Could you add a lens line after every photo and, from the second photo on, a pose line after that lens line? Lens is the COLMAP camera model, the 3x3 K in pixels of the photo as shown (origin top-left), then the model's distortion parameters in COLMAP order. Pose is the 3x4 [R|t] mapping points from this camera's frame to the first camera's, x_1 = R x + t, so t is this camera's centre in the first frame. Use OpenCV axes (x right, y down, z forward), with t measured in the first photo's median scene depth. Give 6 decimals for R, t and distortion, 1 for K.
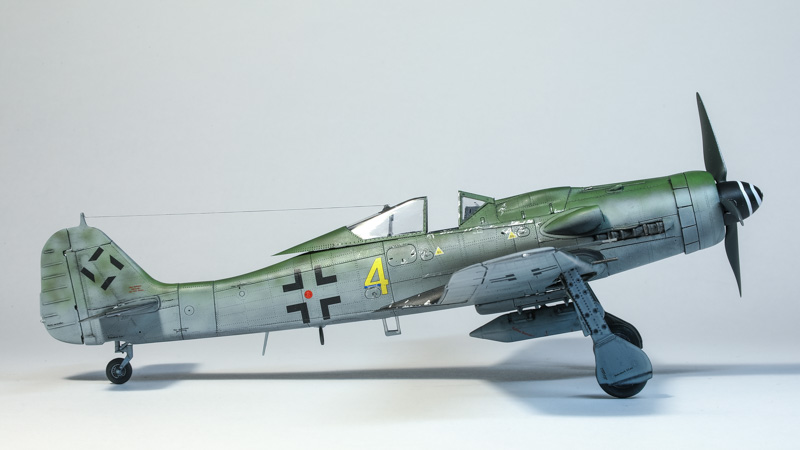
lens RADIAL K [[2301.9, 0, 328.0], [0, 2301.9, 225.5], [0, 0, 1]] dist [0.098250, 0.314556]
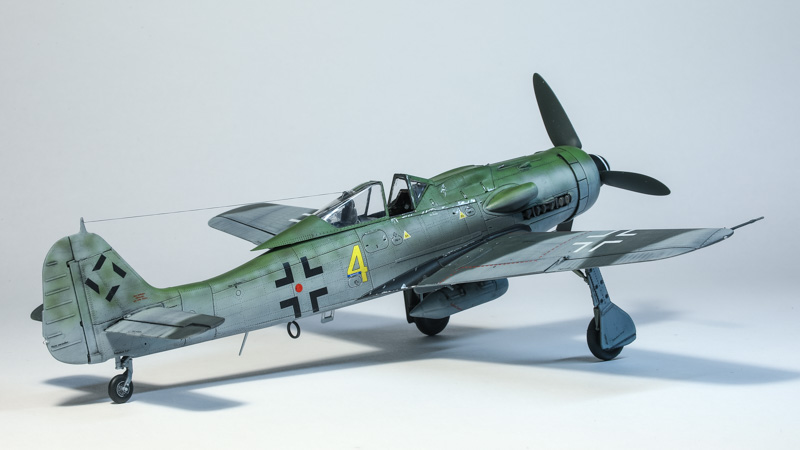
lens RADIAL K [[2301.9, 0, 328.0], [0, 2301.9, 225.5], [0, 0, 1]] dist [0.098250, 0.314556]
pose [[0.716767, -0.063625, 0.694404, -0.667263], [0.033365, 0.997817, 0.056986, -0.050893], [-0.696514, -0.017677, 0.717326, 0.293869]]
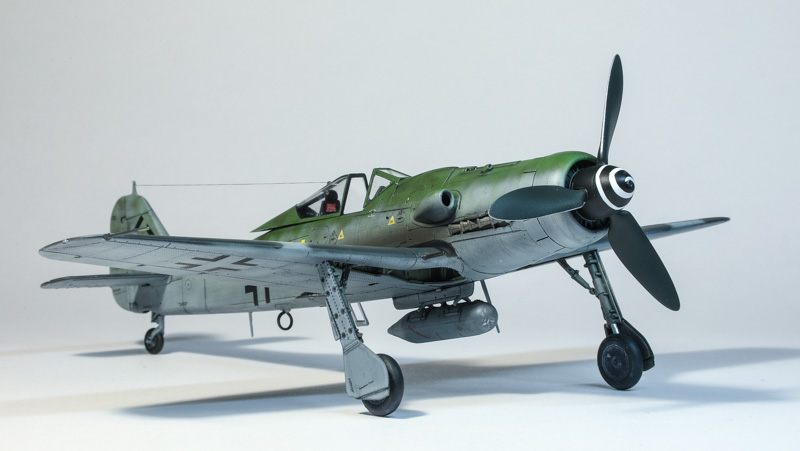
lens RADIAL K [[2301.9, 0, 328.0], [0, 2301.9, 226.0], [0, 0, 1]] dist [0.098250, 0.314556]
pose [[0.707314, 0.042608, -0.705614, 0.666395], [-0.024054, 0.999055, 0.036214, -0.024373], [0.706490, -0.008642, 0.707670, 0.355475]]
